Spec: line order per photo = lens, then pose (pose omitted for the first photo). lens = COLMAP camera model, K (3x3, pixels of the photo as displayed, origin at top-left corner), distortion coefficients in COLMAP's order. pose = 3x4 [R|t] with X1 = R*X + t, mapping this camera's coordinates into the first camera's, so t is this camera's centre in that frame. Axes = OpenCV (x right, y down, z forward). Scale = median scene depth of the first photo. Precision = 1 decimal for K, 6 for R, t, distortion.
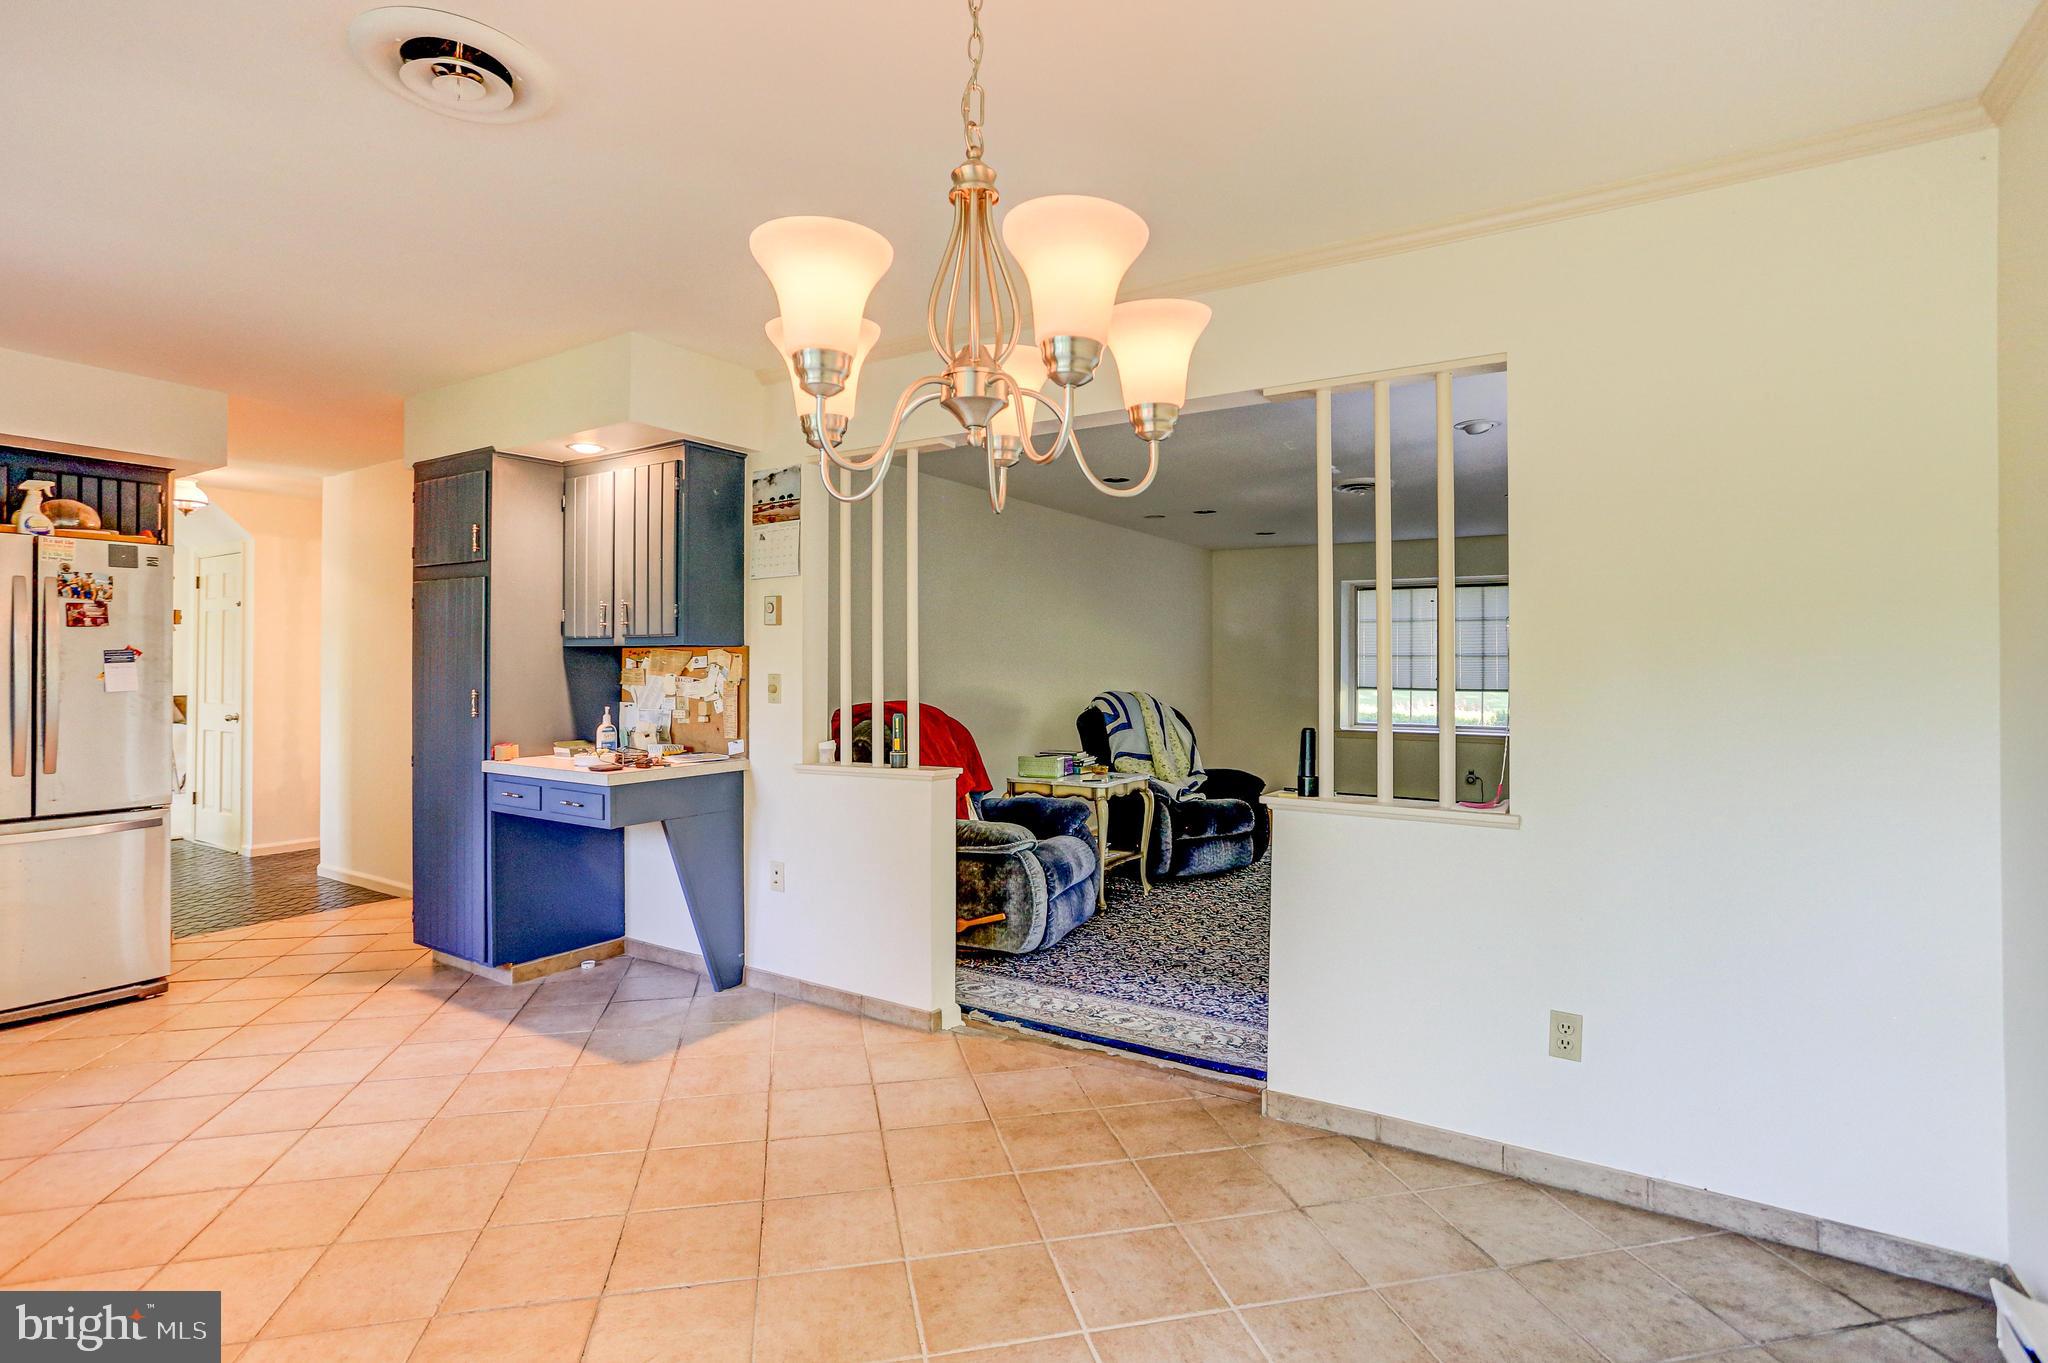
lens RADIAL K [[987.2, 0, 1022.4], [0, 987.2, 653.9], [0, 0, 1]] dist [-0.026891, 0.000101]
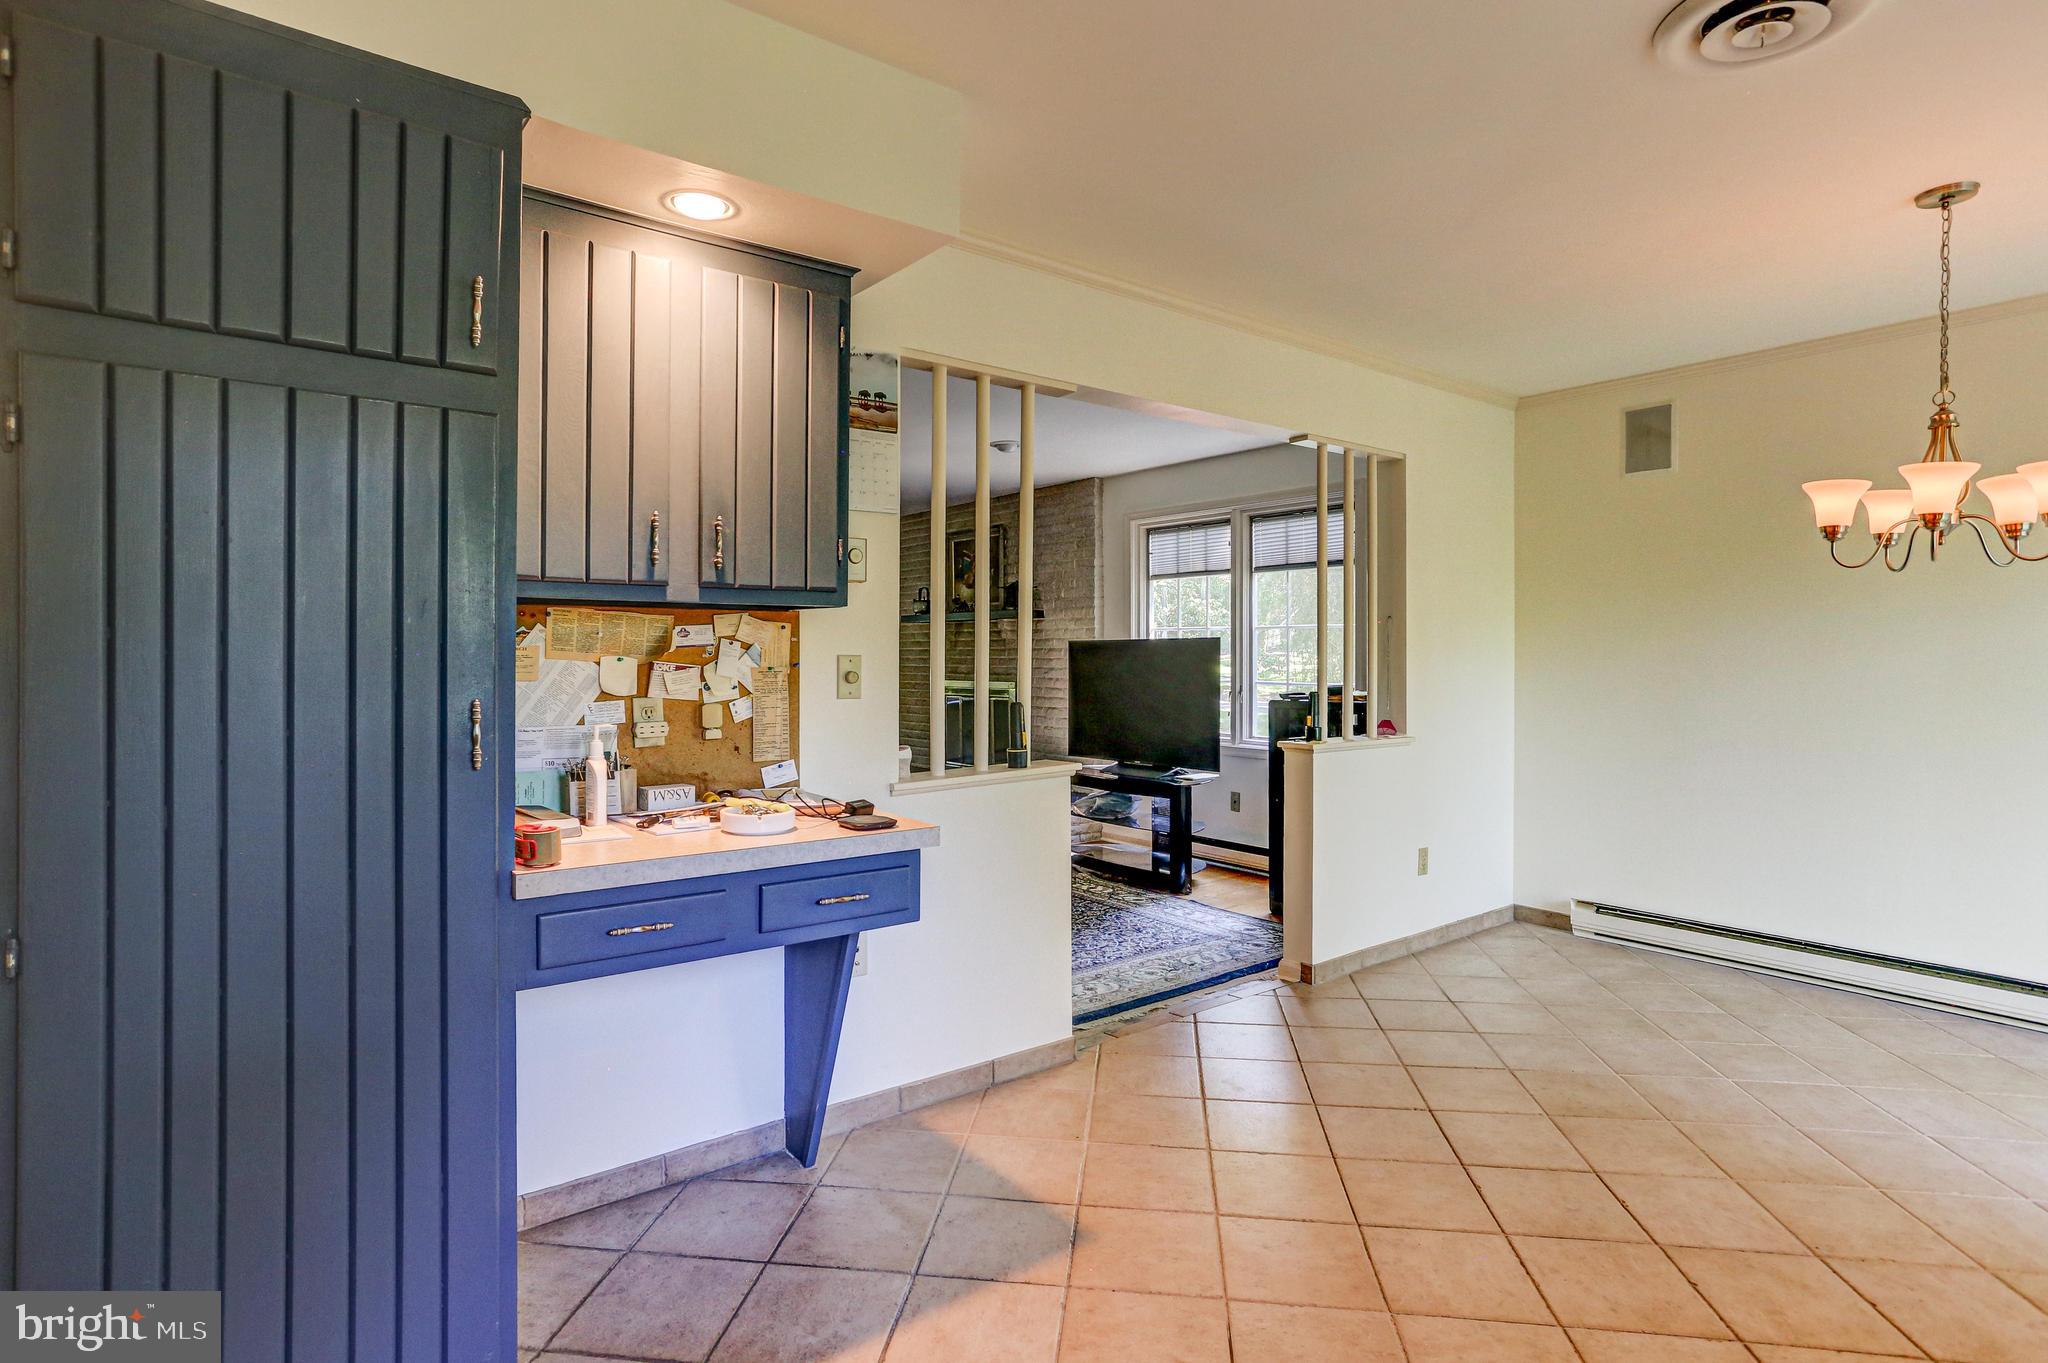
lens RADIAL K [[1043.2, 0, 1022.5], [0, 1043.2, 655.5], [0, 0, 1]] dist [0.000384, 0.000882]
pose [[0.334935, -0.000923, 0.942241, -0.932639], [-0.011939, 0.999915, 0.005223, 0.016892], [-0.942165, -0.012998, 0.334896, 0.691855]]
